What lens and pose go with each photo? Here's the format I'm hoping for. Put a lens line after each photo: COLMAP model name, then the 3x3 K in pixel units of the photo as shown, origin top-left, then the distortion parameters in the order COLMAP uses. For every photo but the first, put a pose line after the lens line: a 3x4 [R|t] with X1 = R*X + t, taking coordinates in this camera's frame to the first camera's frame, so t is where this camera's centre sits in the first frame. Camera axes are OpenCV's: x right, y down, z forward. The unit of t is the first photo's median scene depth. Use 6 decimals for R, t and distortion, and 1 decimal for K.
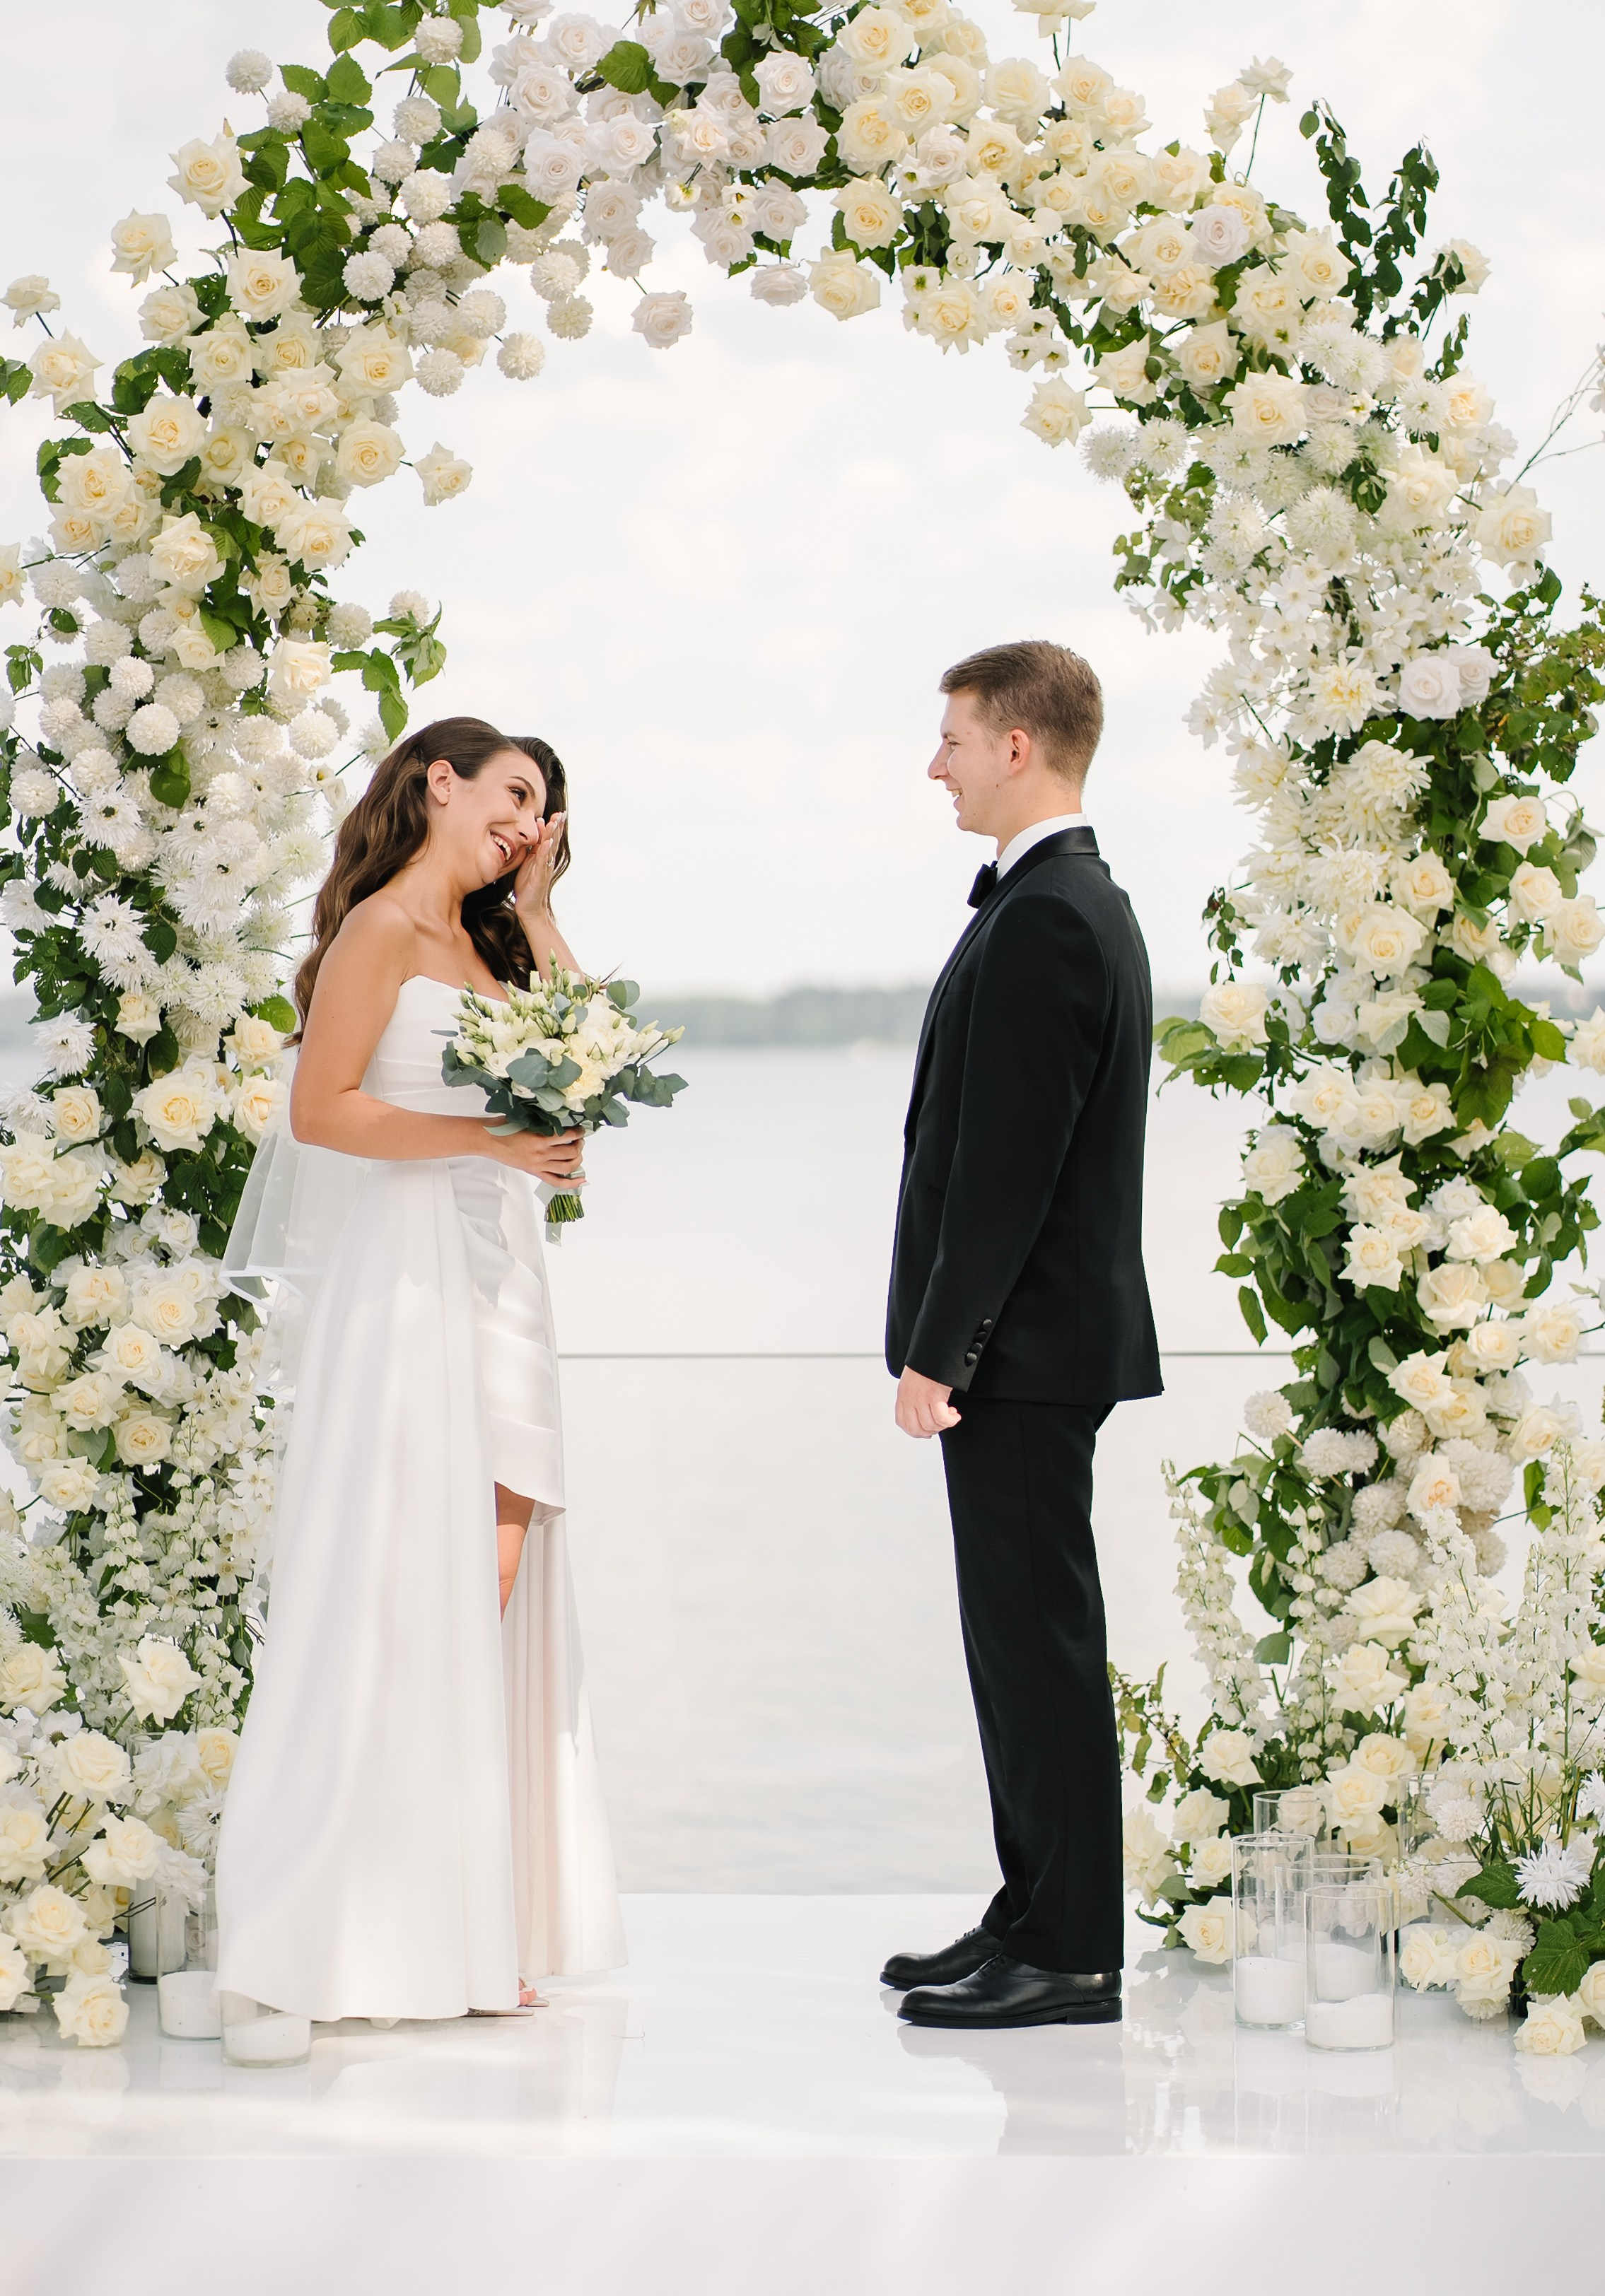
lens RADIAL K [[5751.4, 0, 805.2], [0, 5751.4, 1169.0], [0, 0, 1]] dist [-0.010540, 0.000000]
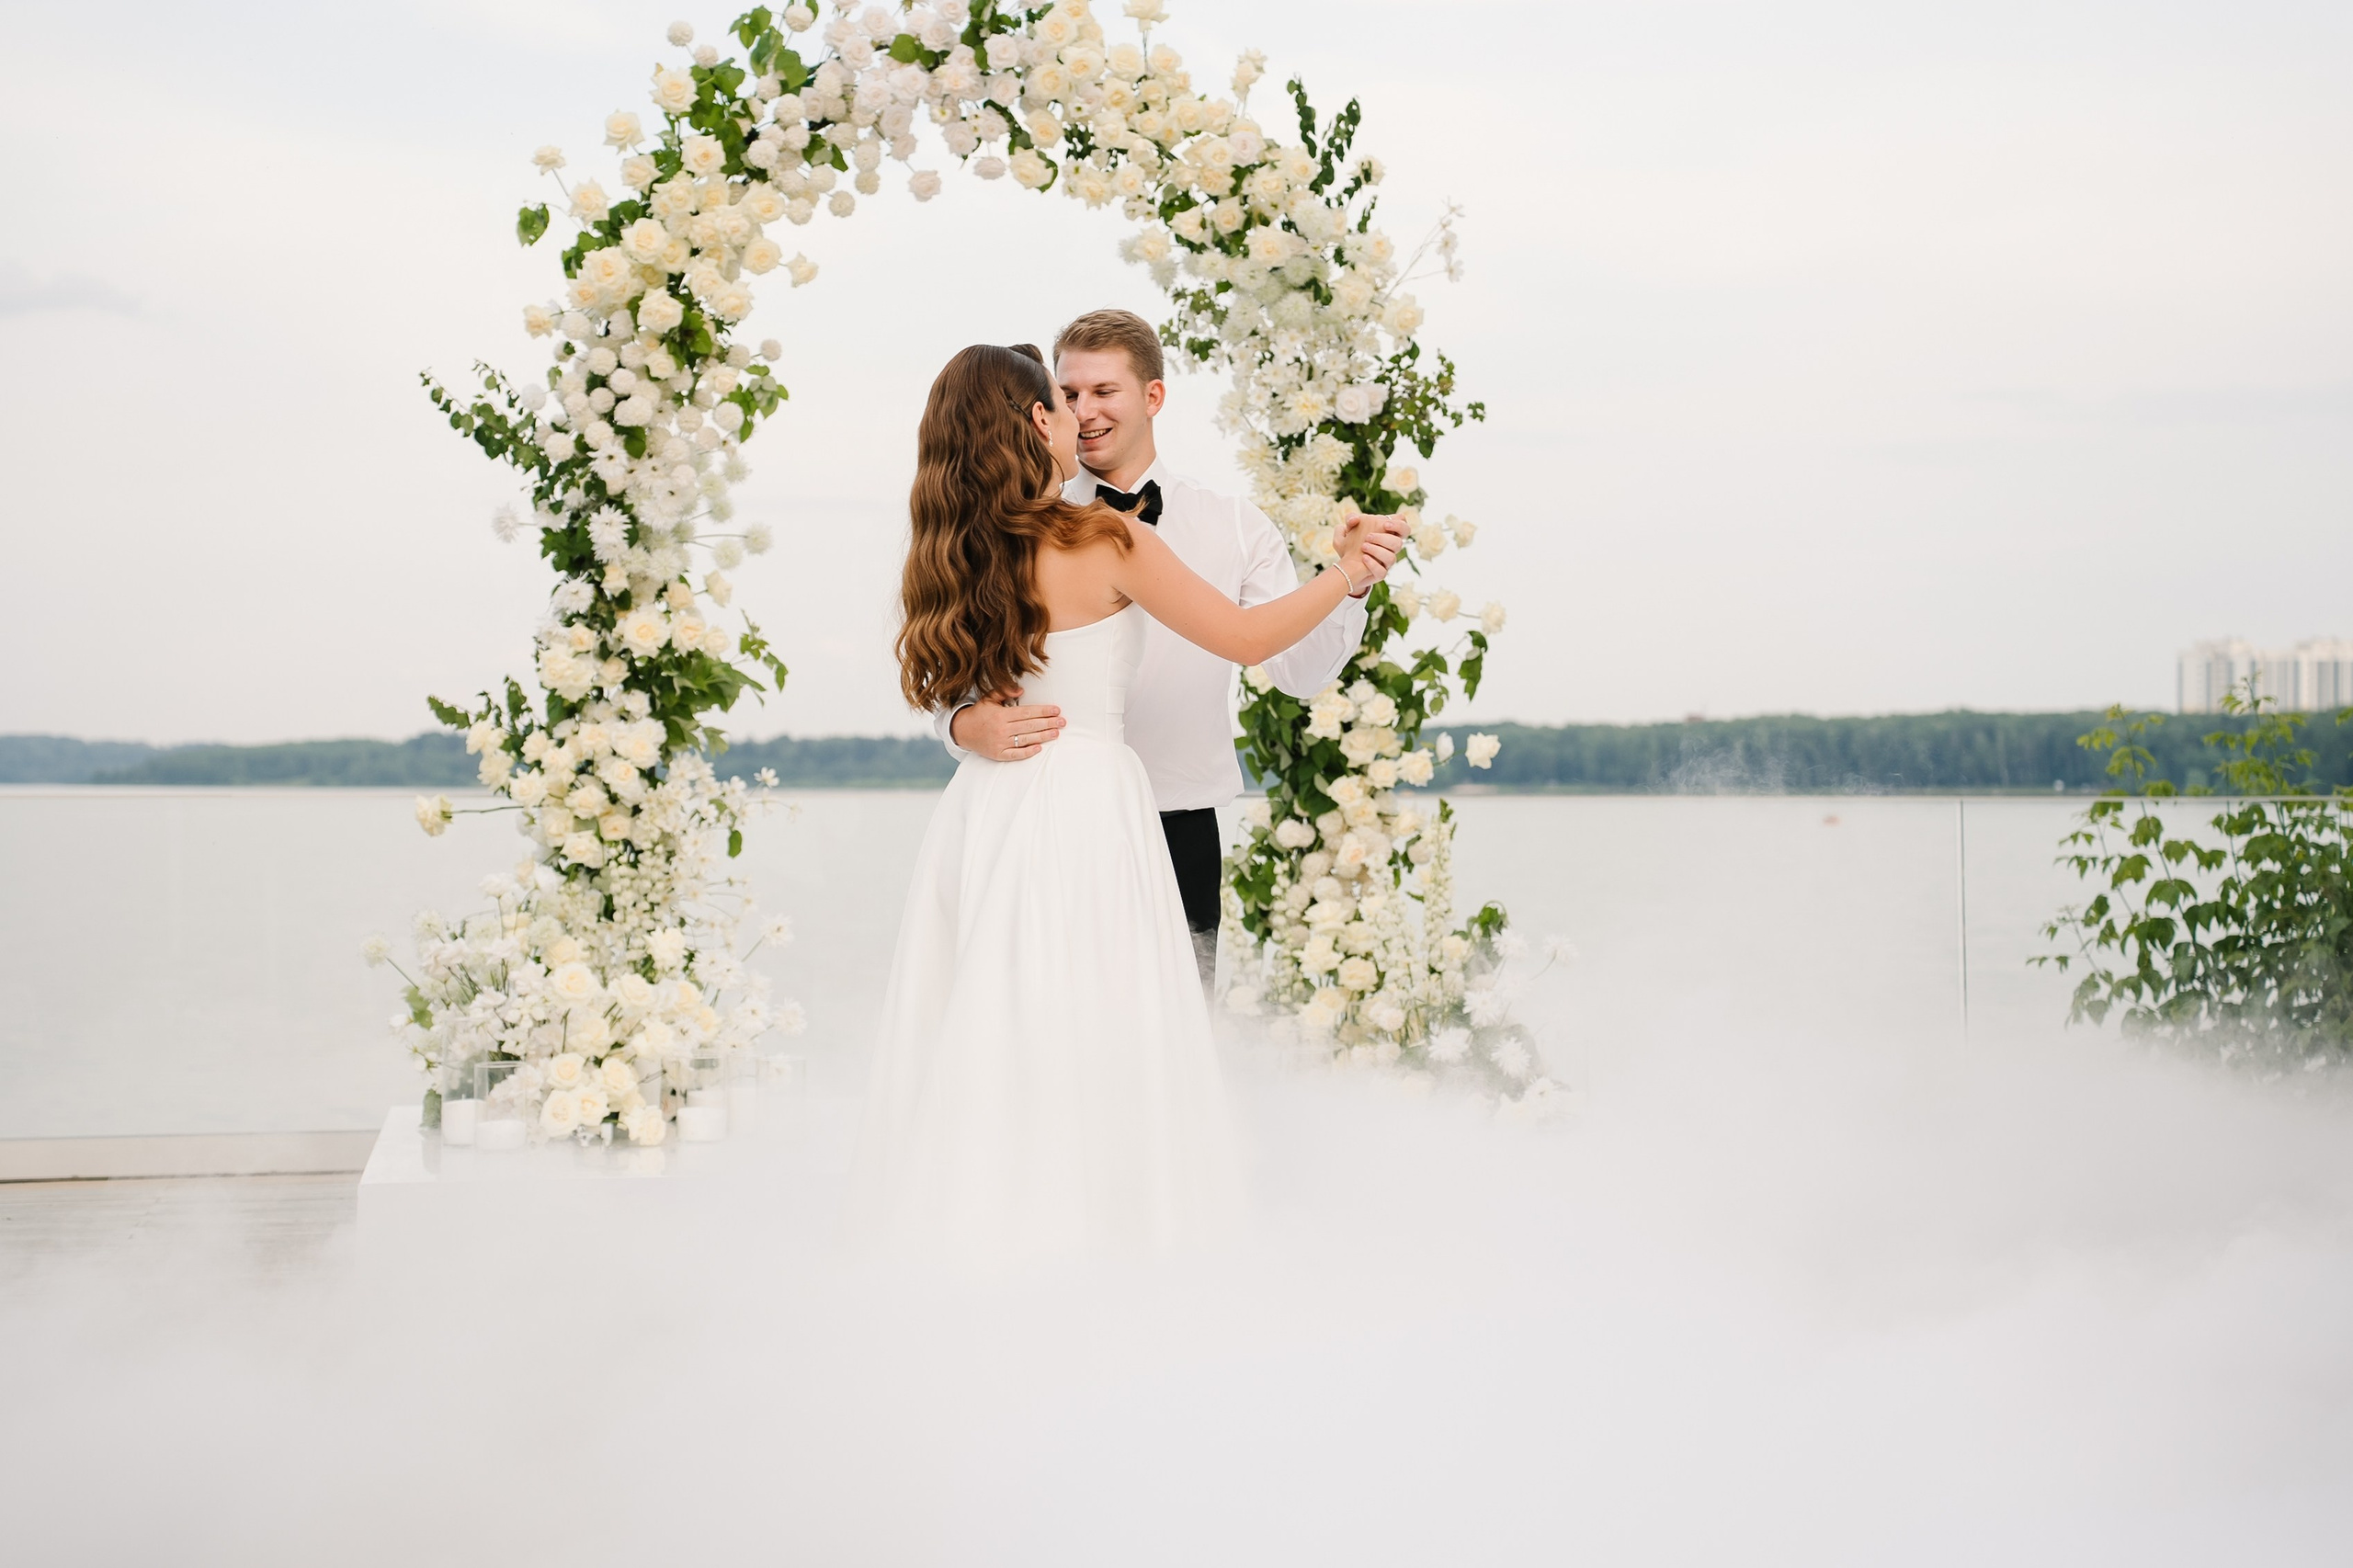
lens RADIAL K [[4266.3, 0, 1163.5], [0, 4266.3, 776.1], [0, 0, 1]] dist [0.259860, 0.000000]
pose [[0.983709, 0.007055, 0.179627, -0.186957], [-0.002965, 0.999730, -0.023029, 0.062456], [-0.179741, 0.022121, 0.983465, -0.297787]]
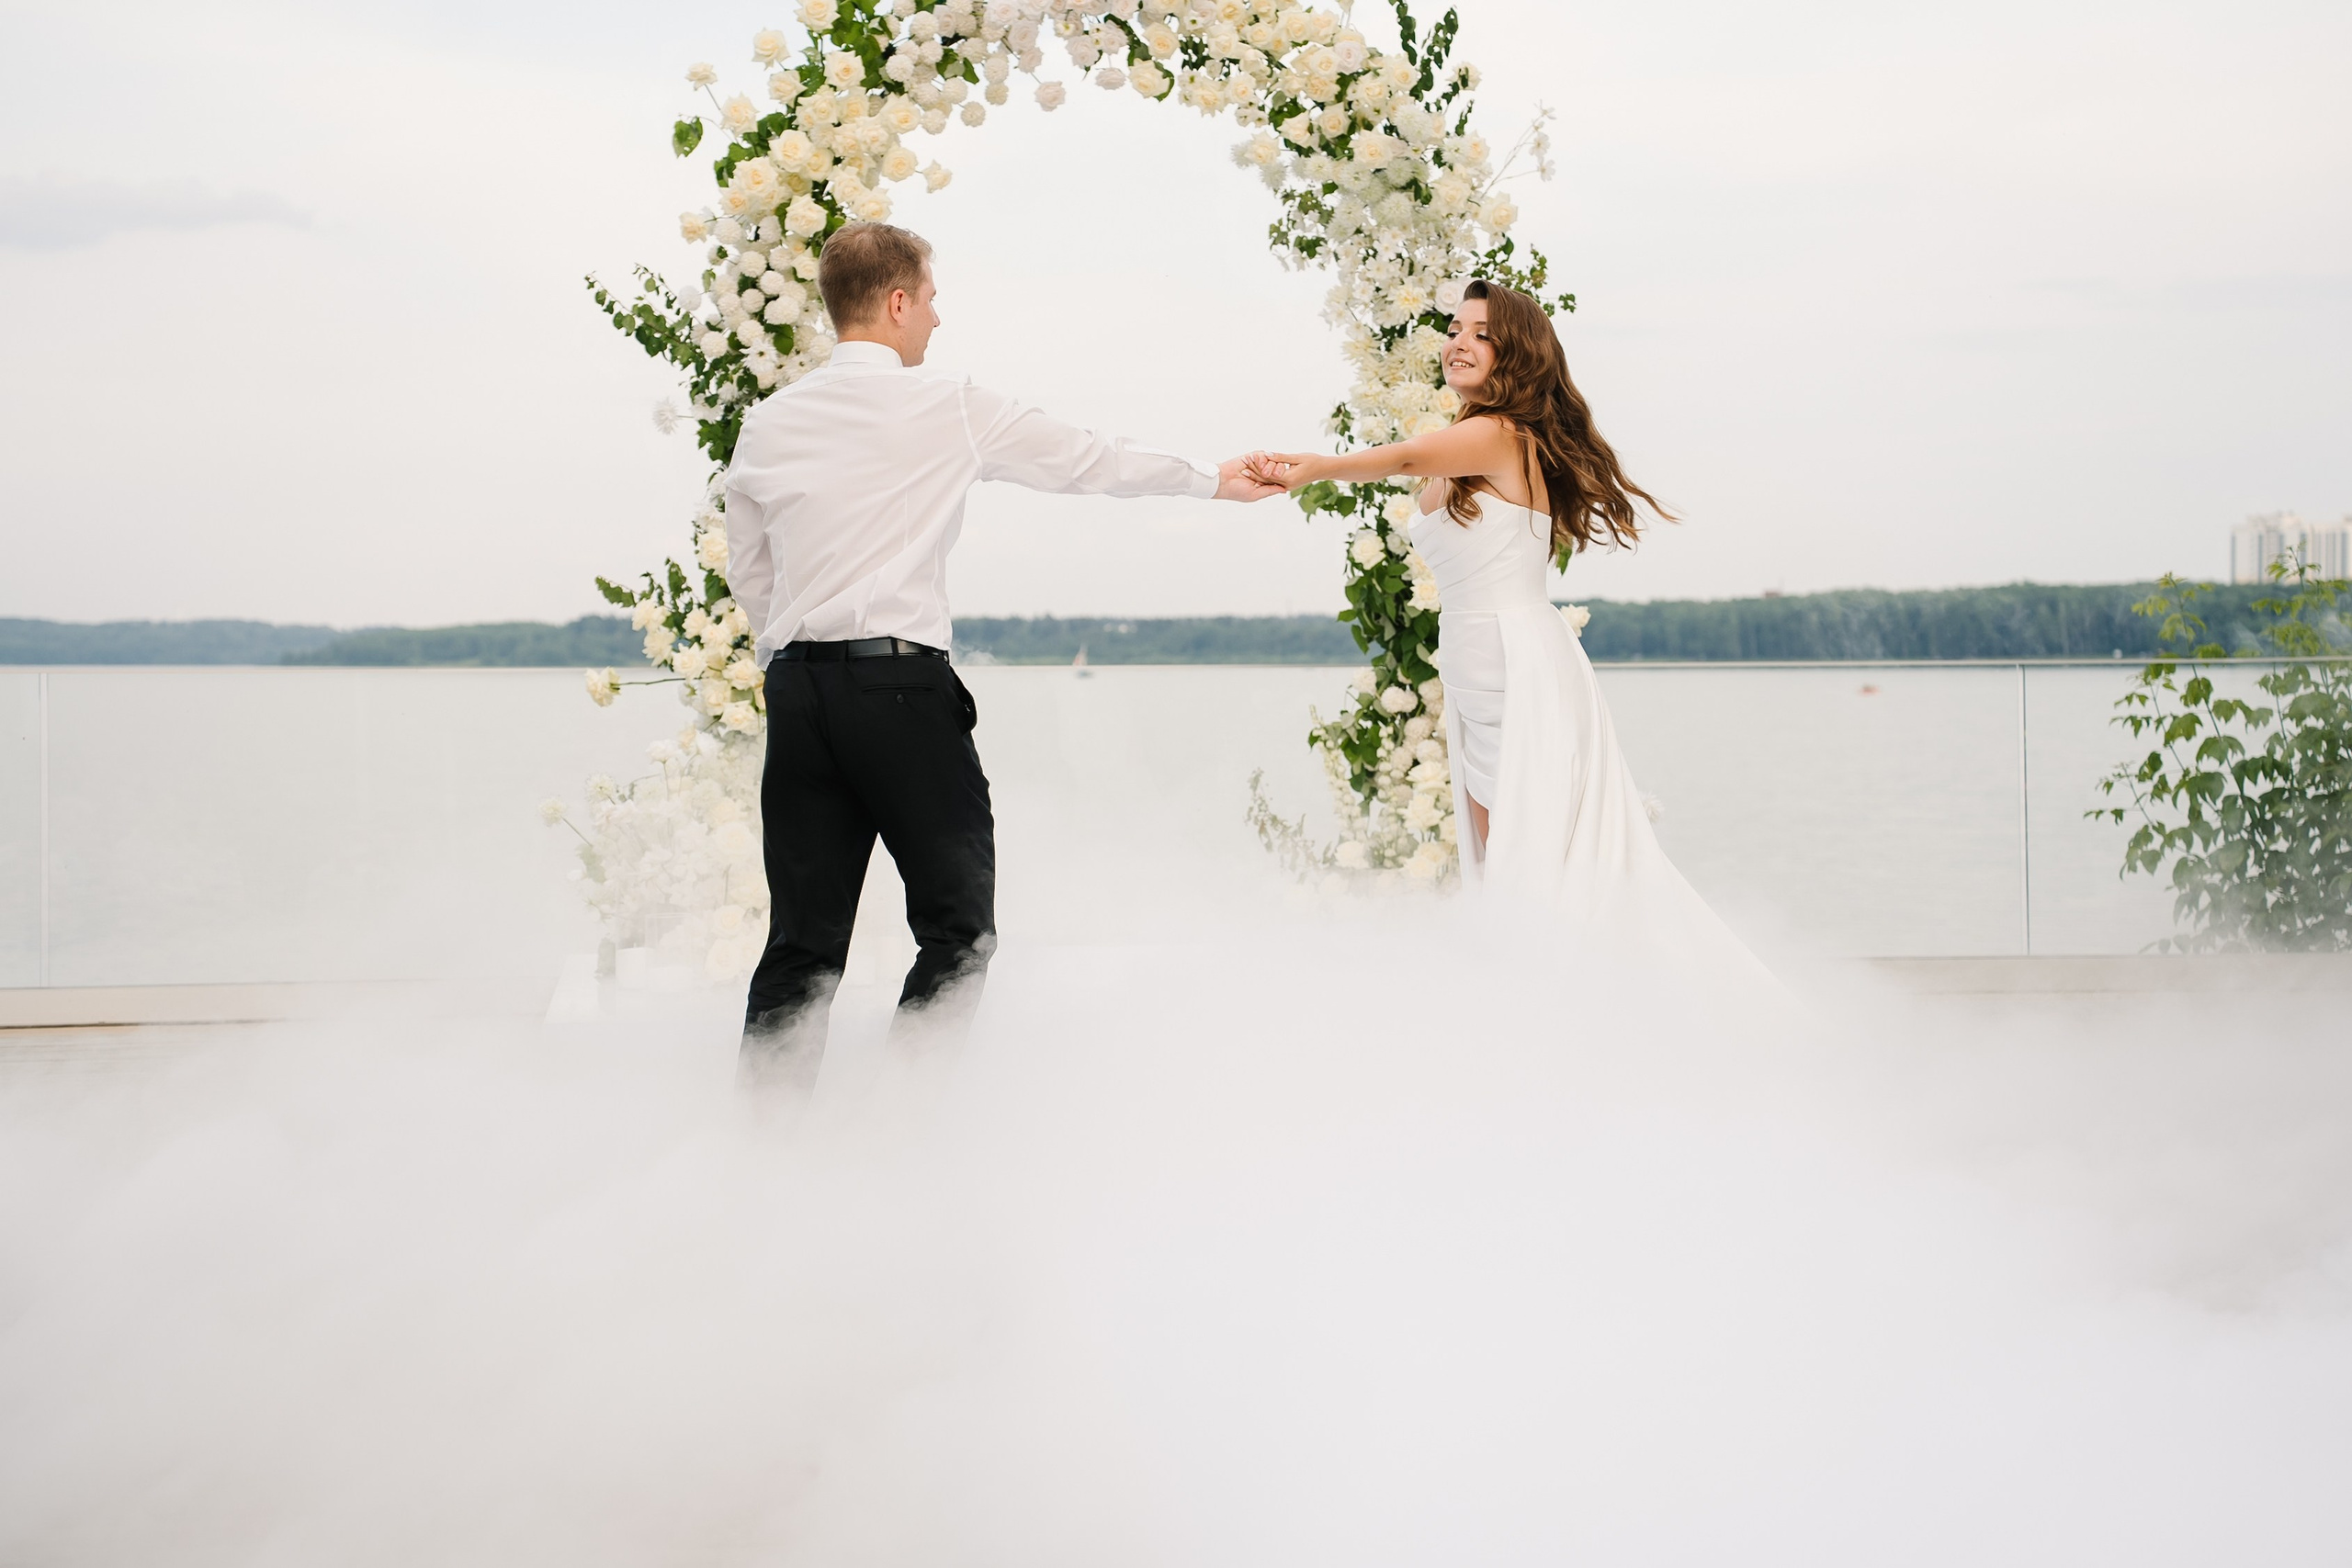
lens RADIAL K [[3999.8, 0, 1169.4], [0, 3999.8, 797.8], [0, 0, 1]] dist [0.212649, 0.000000]
pose [[0.987982, -0.005270, 0.154478, -0.190711], [0.003295, 0.999910, 0.013040, 0.064758], [-0.154533, -0.012374, 0.987910, -0.309905]]
